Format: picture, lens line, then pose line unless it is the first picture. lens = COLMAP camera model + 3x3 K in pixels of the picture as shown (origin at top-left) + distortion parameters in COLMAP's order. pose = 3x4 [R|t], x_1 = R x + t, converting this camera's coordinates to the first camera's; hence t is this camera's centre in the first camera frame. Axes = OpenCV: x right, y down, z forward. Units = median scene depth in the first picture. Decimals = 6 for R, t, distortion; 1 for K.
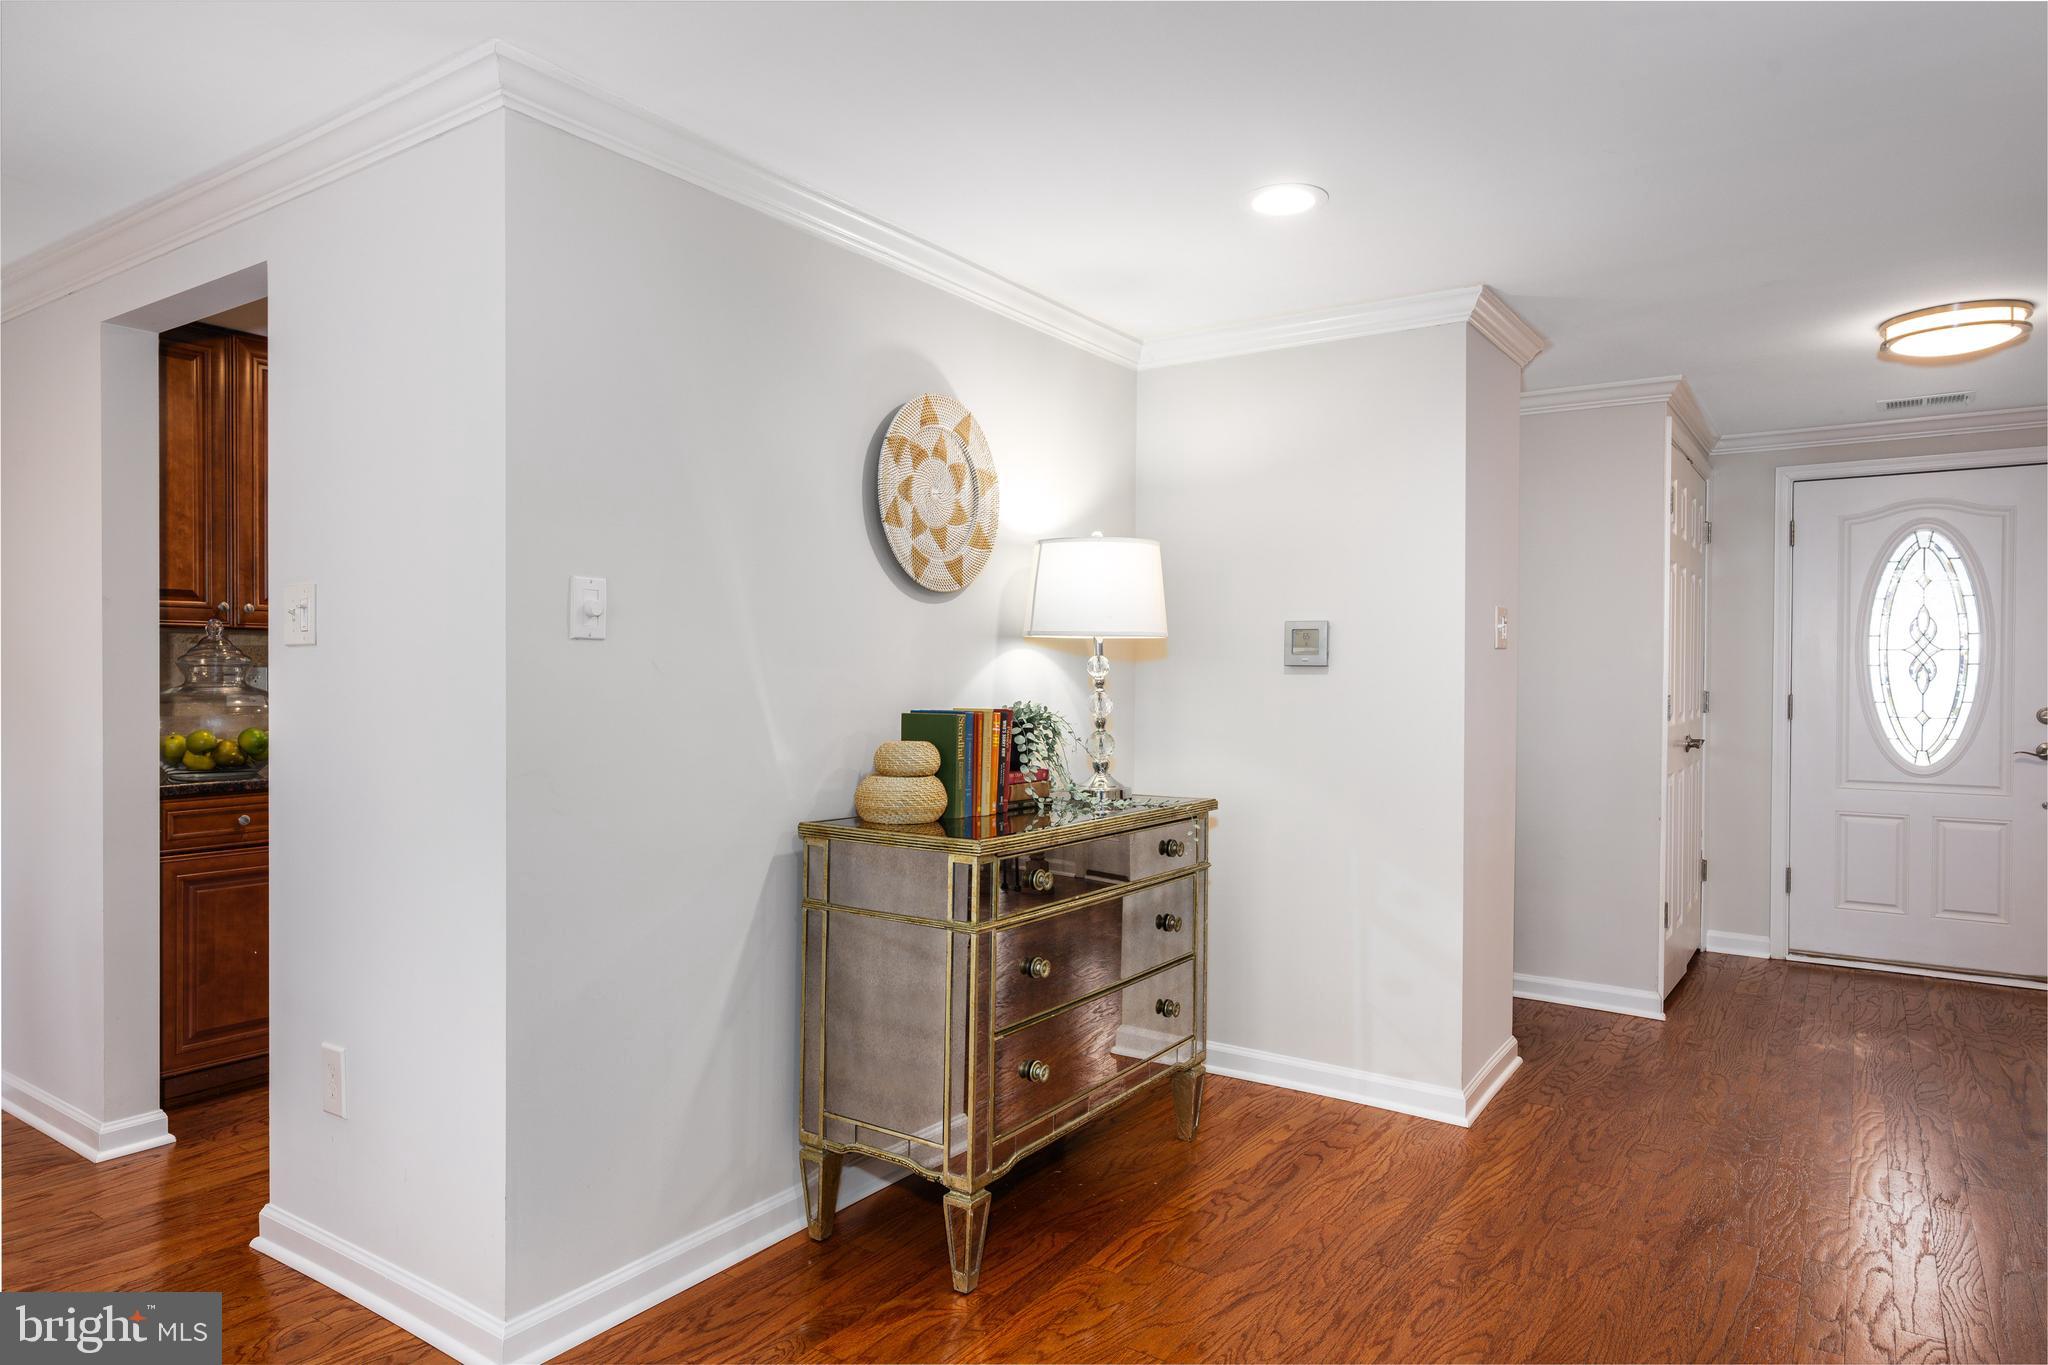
lens RADIAL K [[1226.3, 0, 1018.5], [0, 1226.3, 690.4], [0, 0, 1]] dist [0.004774, 0.001069]
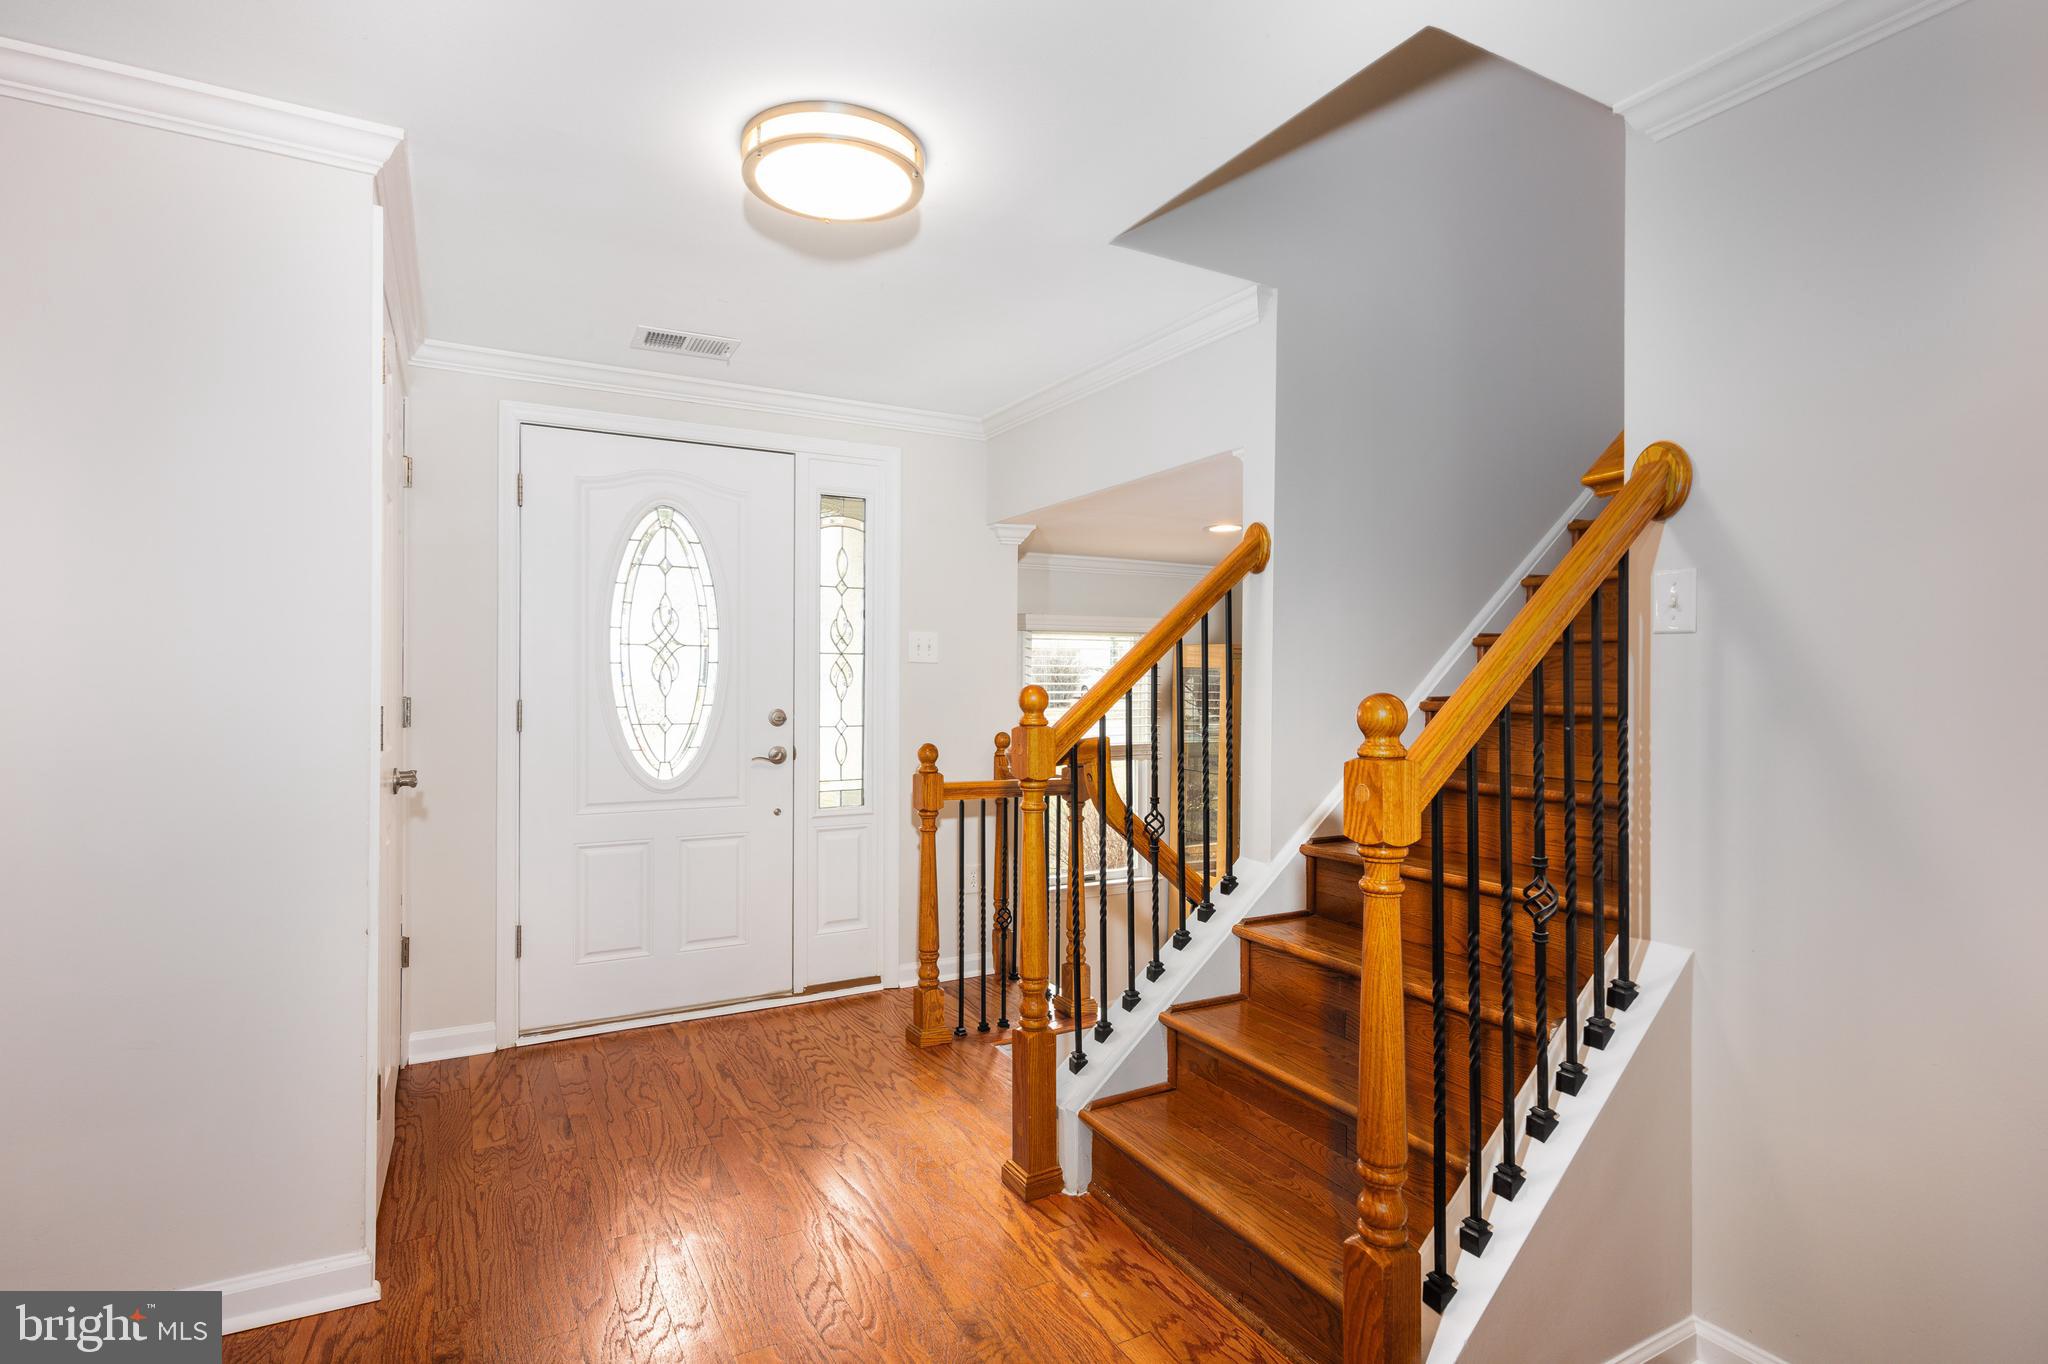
lens RADIAL K [[997.5, 0, 1022.6], [0, 997.5, 665.4], [0, 0, 1]] dist [0.000409, 0.001145]
pose [[0.435719, 0.009827, 0.900029, 0.213969], [0.016894, 0.999675, -0.019094, -0.001116], [-0.899924, 0.023525, 0.435411, 0.468297]]
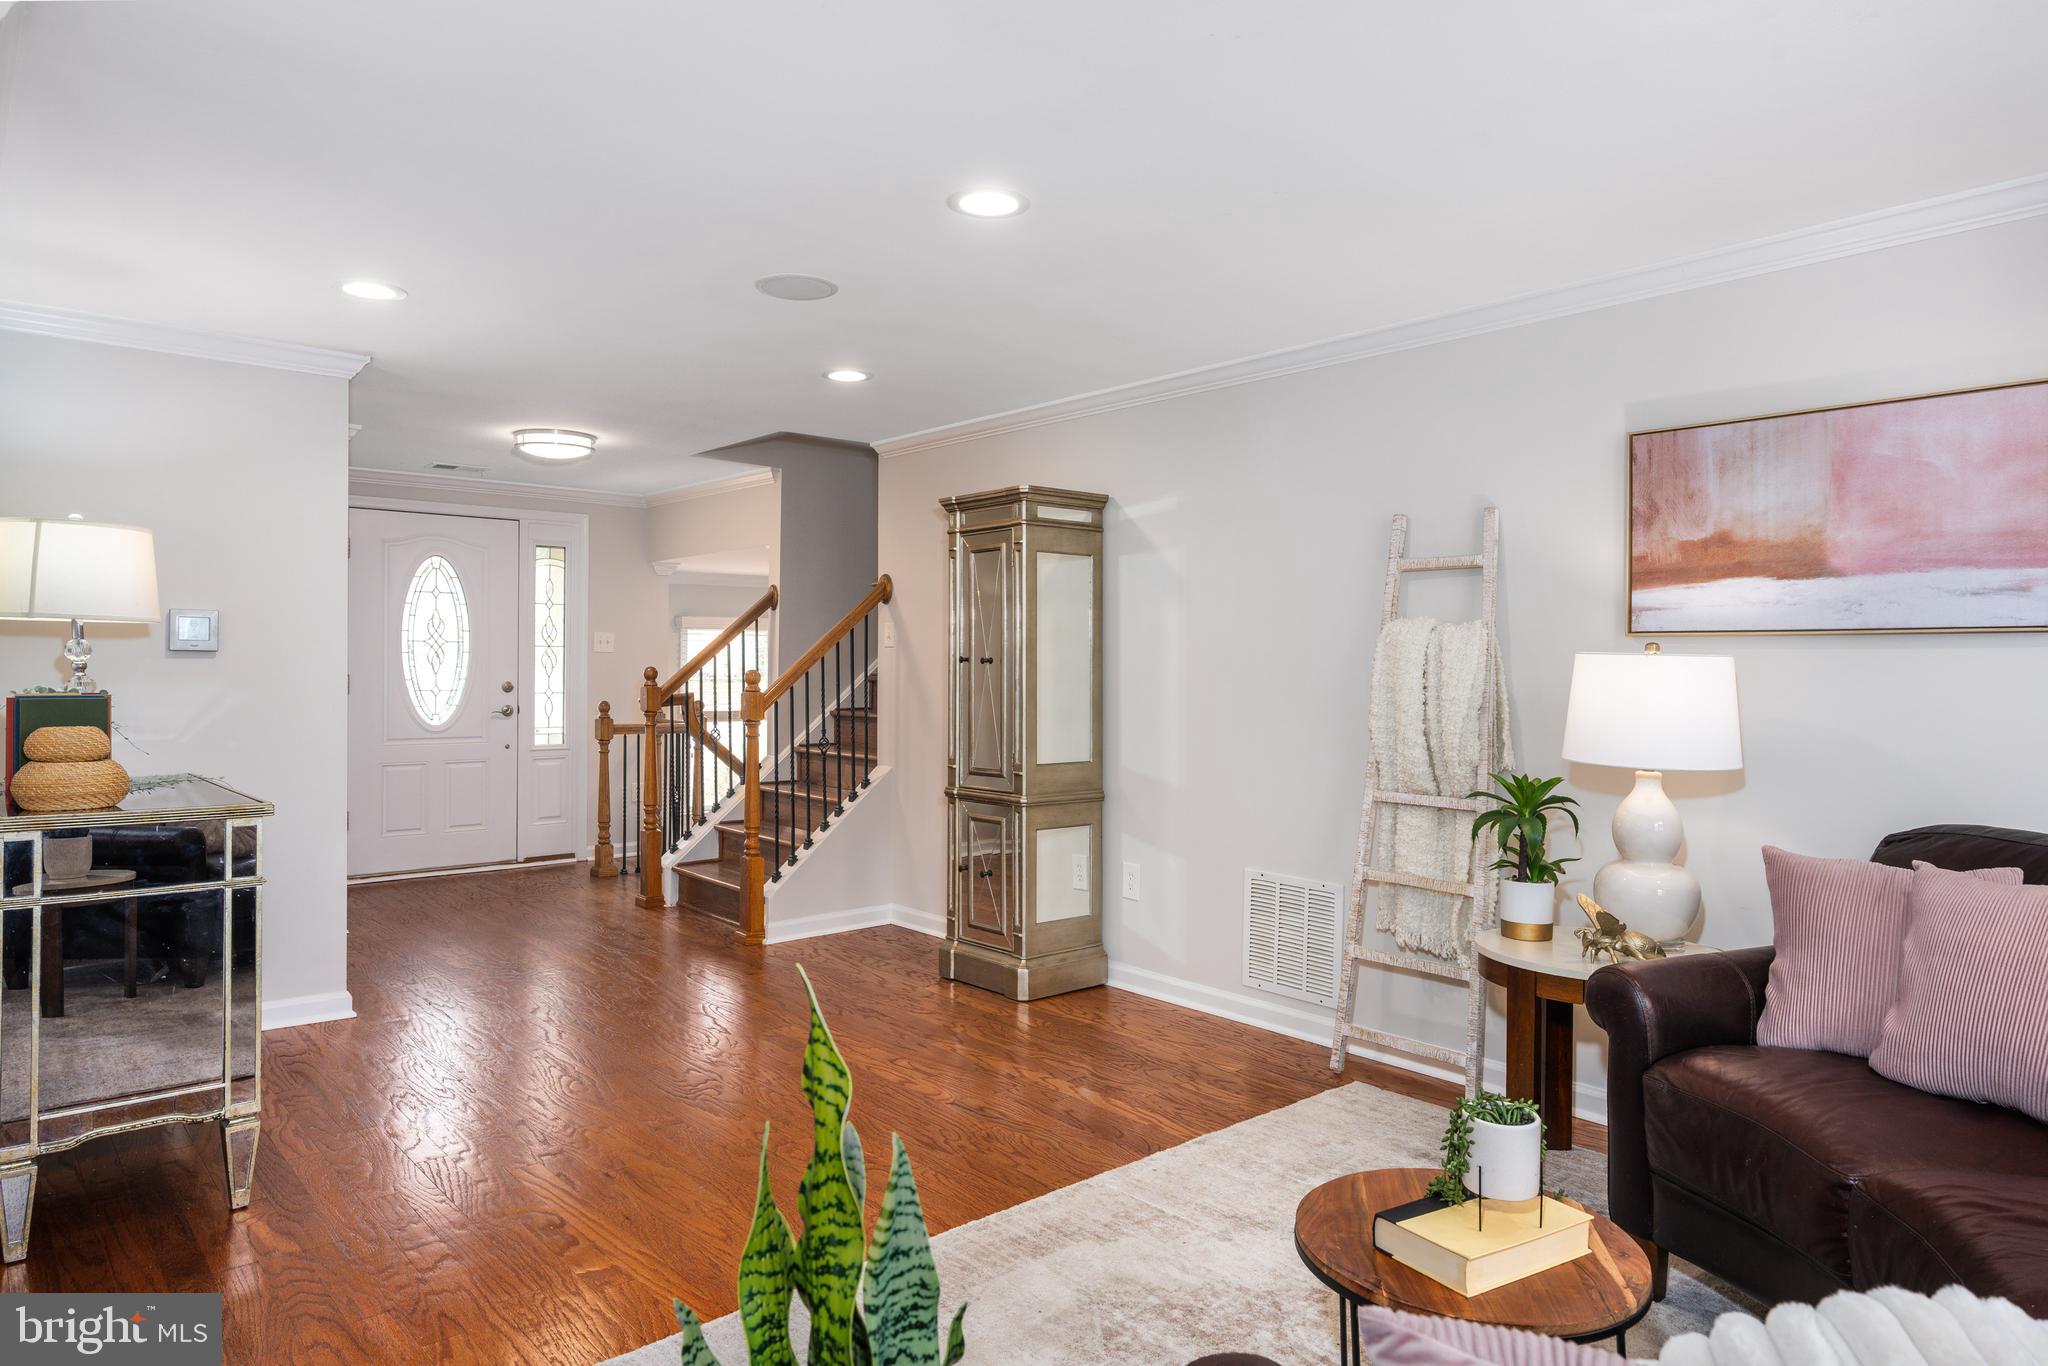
lens RADIAL K [[1270.8, 0, 976.1], [0, 1270.8, 663.9], [0, 0, 1]] dist [-0.001903, -0.000076]
pose [[0.281899, -0.003341, 0.959438, -0.466697], [0.014128, 0.999900, -0.000670, 0.001902], [-0.959340, 0.013743, 0.281918, 0.011598]]
